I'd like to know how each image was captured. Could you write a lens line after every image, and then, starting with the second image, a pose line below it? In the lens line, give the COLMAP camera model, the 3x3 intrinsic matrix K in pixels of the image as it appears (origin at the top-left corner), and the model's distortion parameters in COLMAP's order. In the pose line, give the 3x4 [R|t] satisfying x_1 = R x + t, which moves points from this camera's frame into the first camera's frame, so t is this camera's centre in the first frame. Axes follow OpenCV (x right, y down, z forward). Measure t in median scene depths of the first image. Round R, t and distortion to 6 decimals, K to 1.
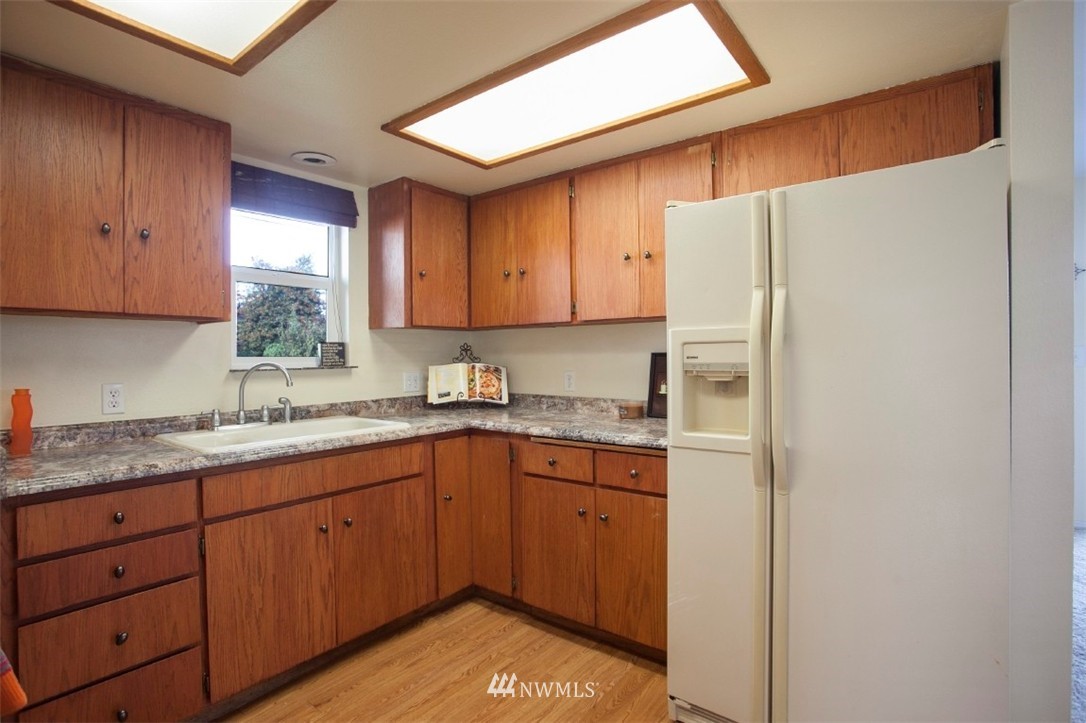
lens RADIAL K [[547.6, 0, 545.2], [0, 547.6, 359.1], [0, 0, 1]] dist [-0.001699, 0.000913]
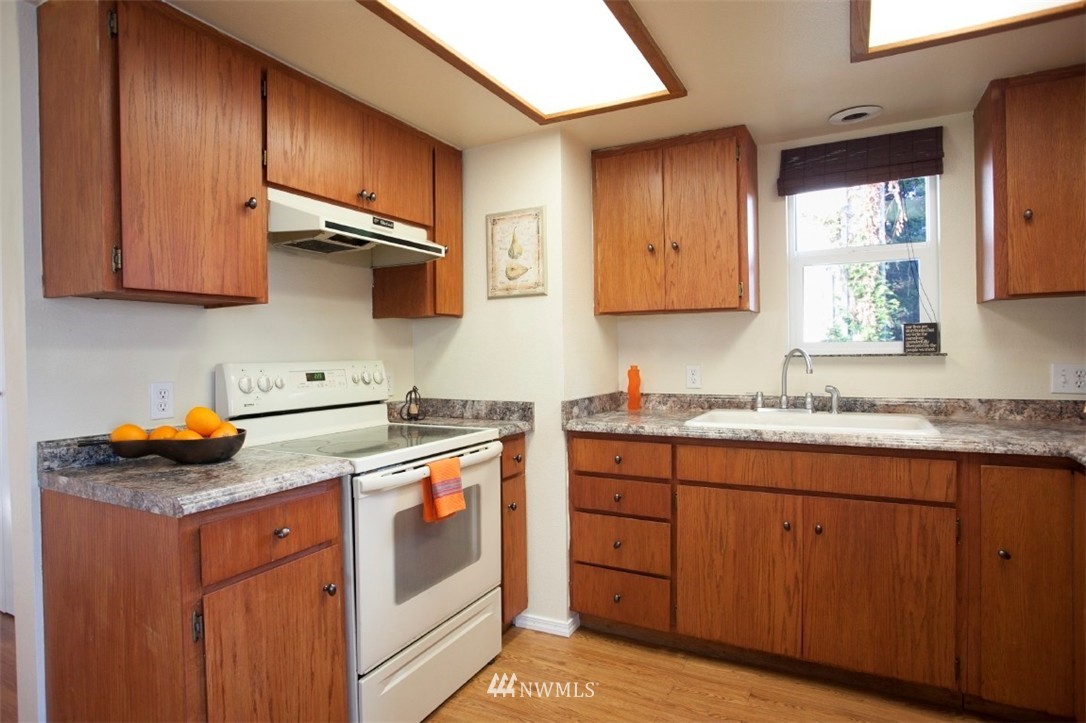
lens RADIAL K [[603.3, 0, 545.8], [0, 603.3, 358.4], [0, 0, 1]] dist [-0.000604, 0.001509]
pose [[0.202278, 0.020900, -0.979105, 0.521841], [0.006523, 0.999721, 0.022687, -0.003580], [0.979306, -0.010976, 0.202085, 0.389553]]
